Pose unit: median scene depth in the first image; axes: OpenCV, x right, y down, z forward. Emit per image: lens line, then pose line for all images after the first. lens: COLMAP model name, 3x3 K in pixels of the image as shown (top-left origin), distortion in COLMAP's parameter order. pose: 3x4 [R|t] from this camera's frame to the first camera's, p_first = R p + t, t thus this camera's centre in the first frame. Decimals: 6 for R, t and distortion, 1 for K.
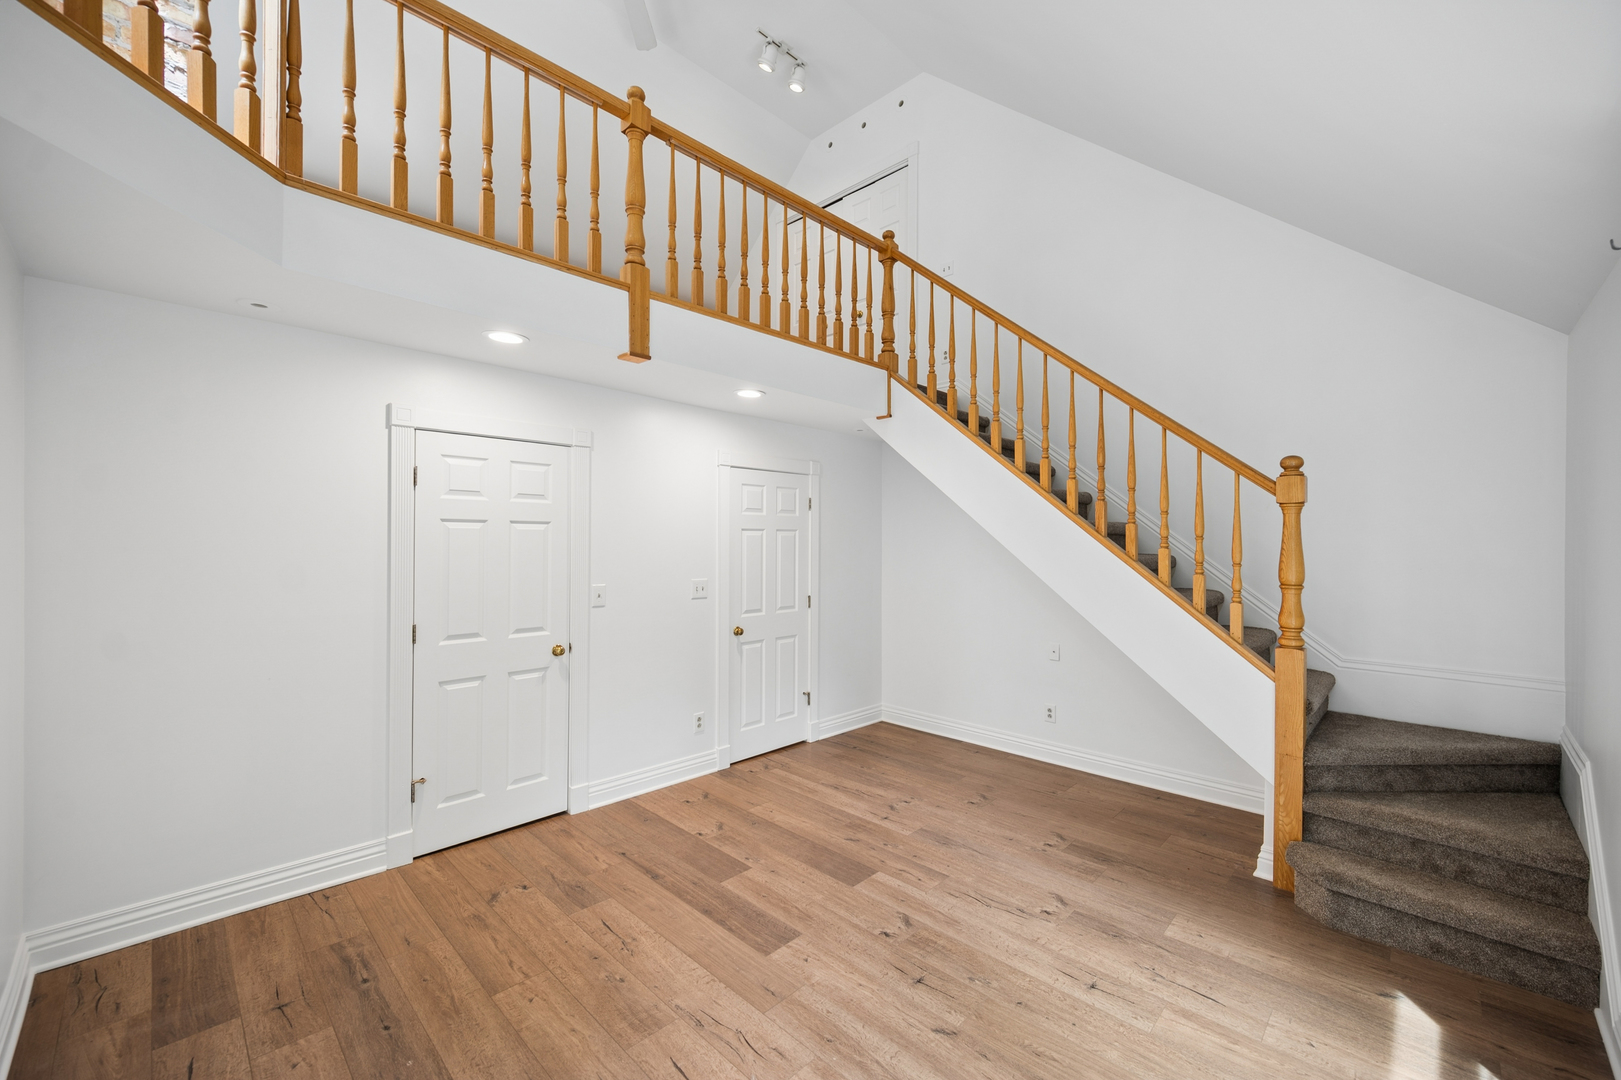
lens RADIAL K [[639.1, 0, 811.2], [0, 639.1, 541.4], [0, 0, 1]] dist [0.003638, 0.000392]
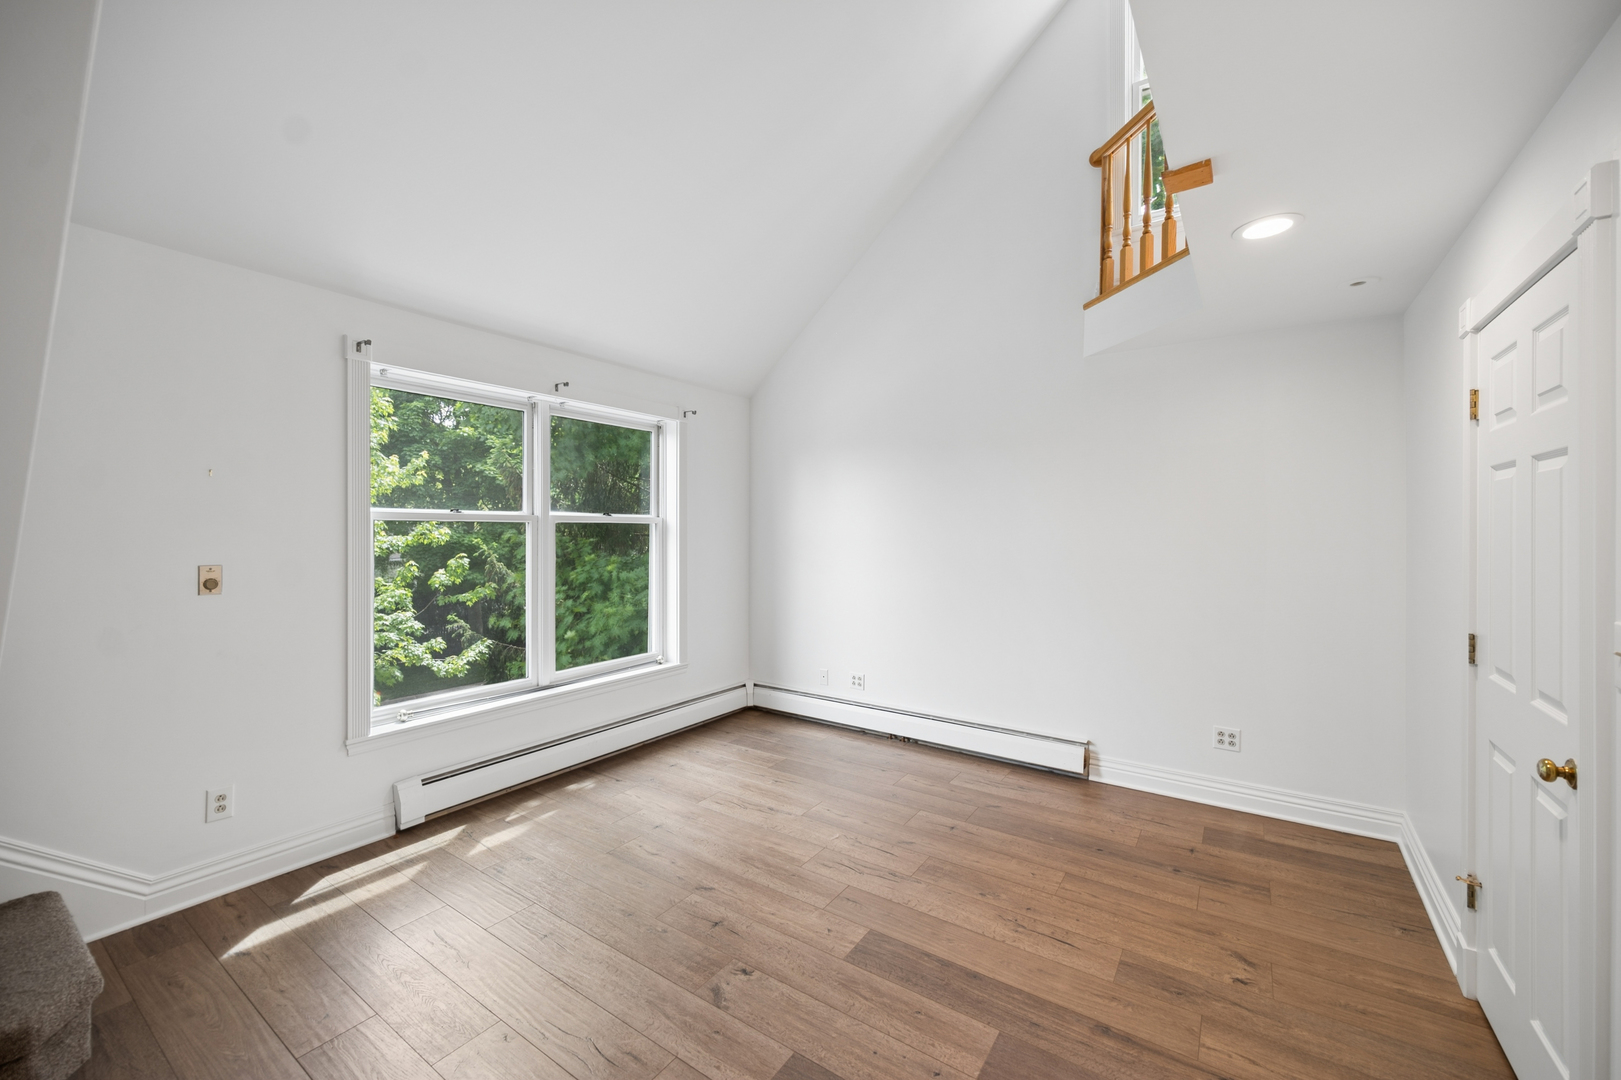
lens RADIAL K [[639.1, 0, 811.9], [0, 639.1, 533.6], [0, 0, 1]] dist [0.003638, 0.000392]
pose [[-0.984313, -0.009051, -0.176199, 0.194539], [-0.010506, 0.999918, 0.007331, 0.040680], [0.176118, 0.009067, -0.984327, 1.937700]]
